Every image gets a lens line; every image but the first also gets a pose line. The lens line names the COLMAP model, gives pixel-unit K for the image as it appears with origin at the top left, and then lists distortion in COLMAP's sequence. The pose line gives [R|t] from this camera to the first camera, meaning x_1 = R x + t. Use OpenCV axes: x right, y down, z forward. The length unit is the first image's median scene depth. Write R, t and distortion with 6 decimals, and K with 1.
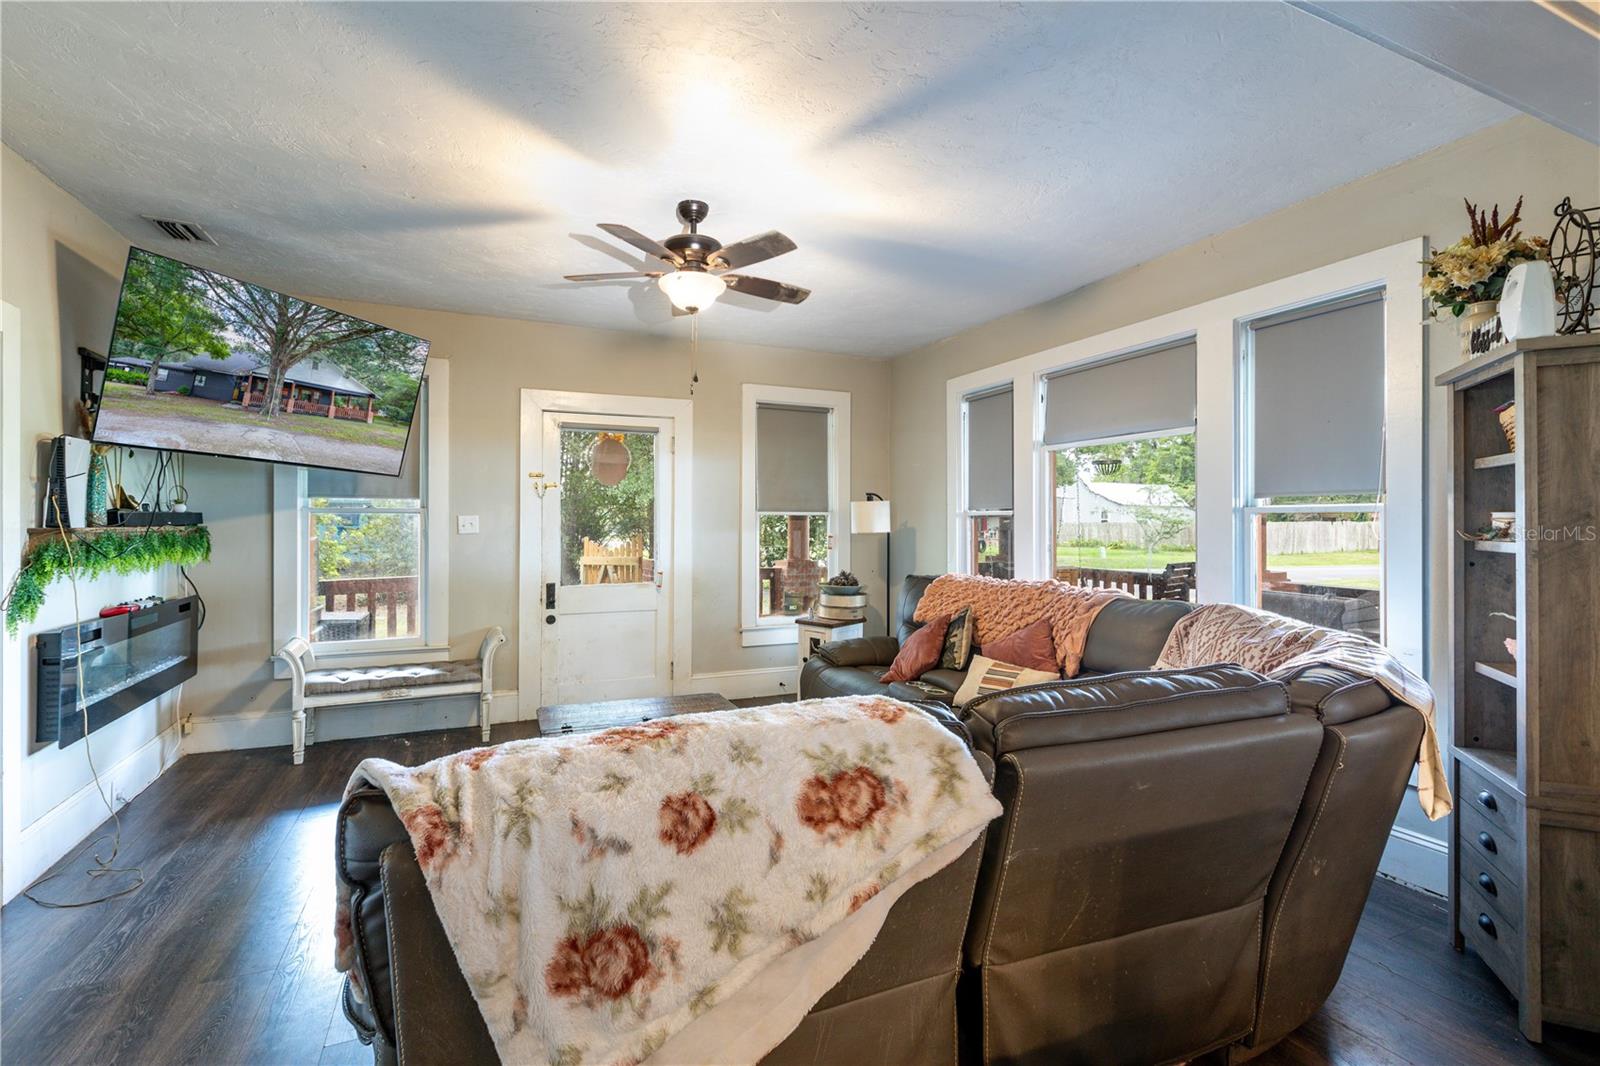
lens RADIAL K [[709.0, 0, 796.5], [0, 709.0, 521.3], [0, 0, 1]] dist [0.000882, -0.001486]
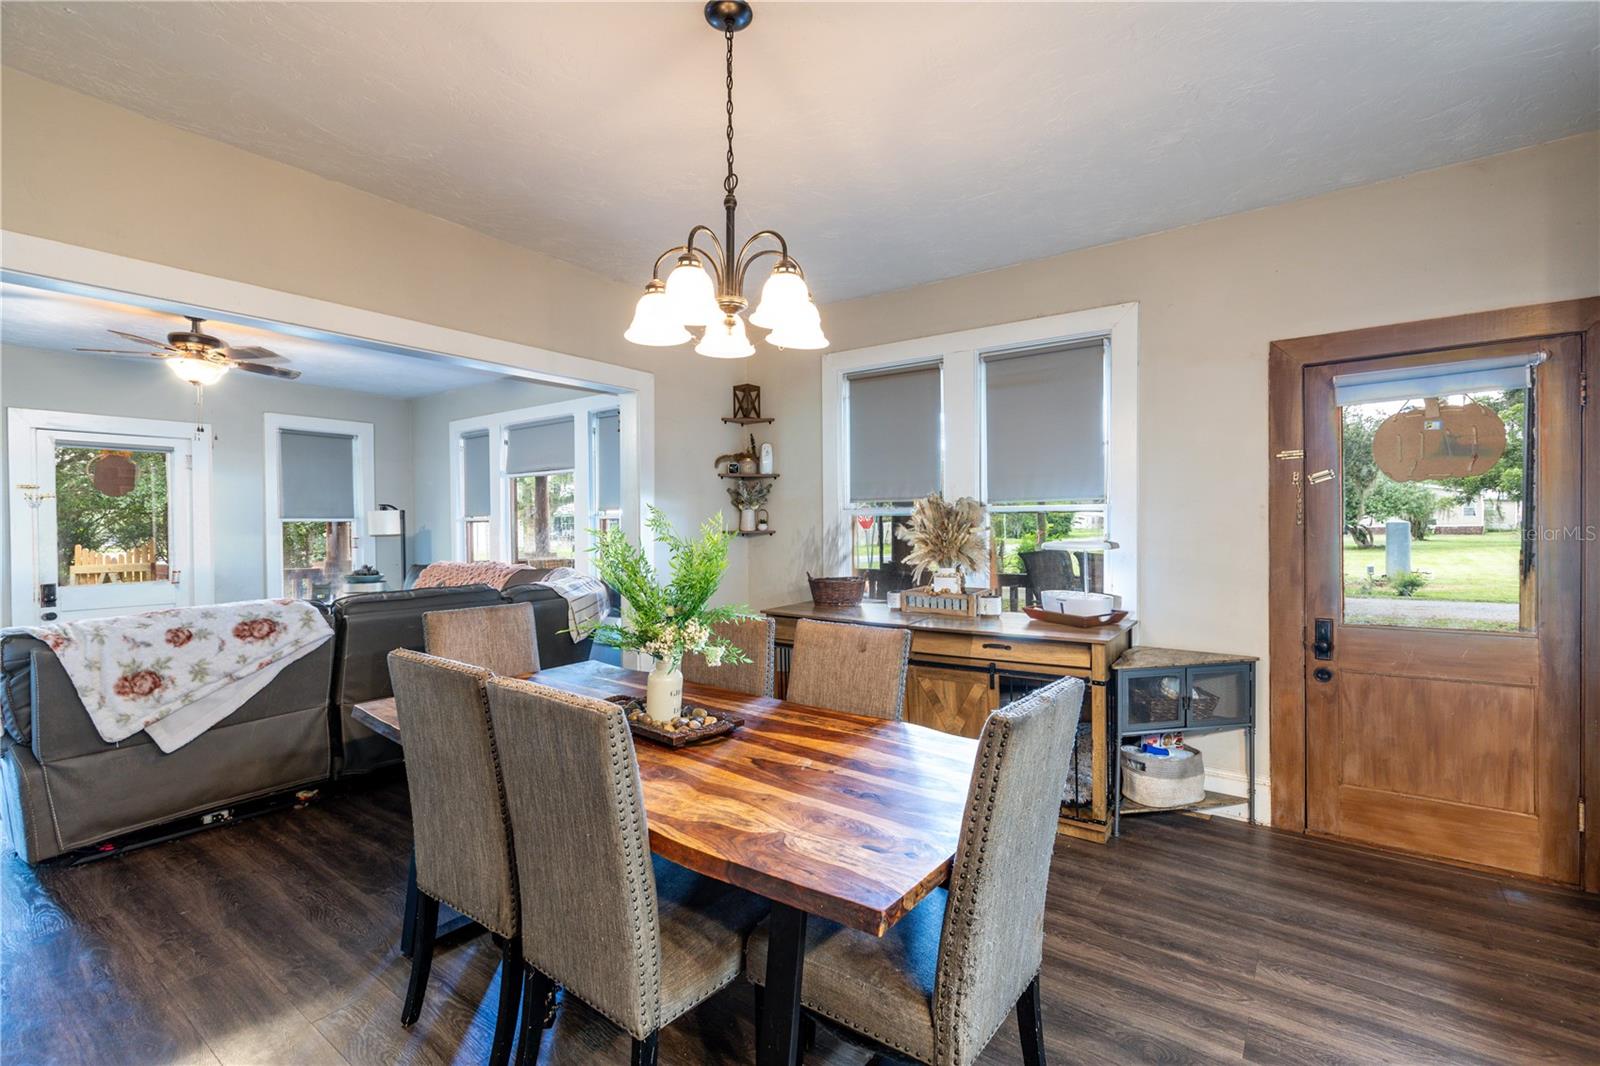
lens RADIAL K [[709.0, 0, 807.2], [0, 709.0, 529.8], [0, 0, 1]] dist [0.000882, -0.001486]
pose [[0.863140, -0.014590, 0.504755, 0.510362], [0.010099, 0.999881, 0.011632, 0.002633], [-0.504865, -0.004942, 0.863184, -2.338341]]
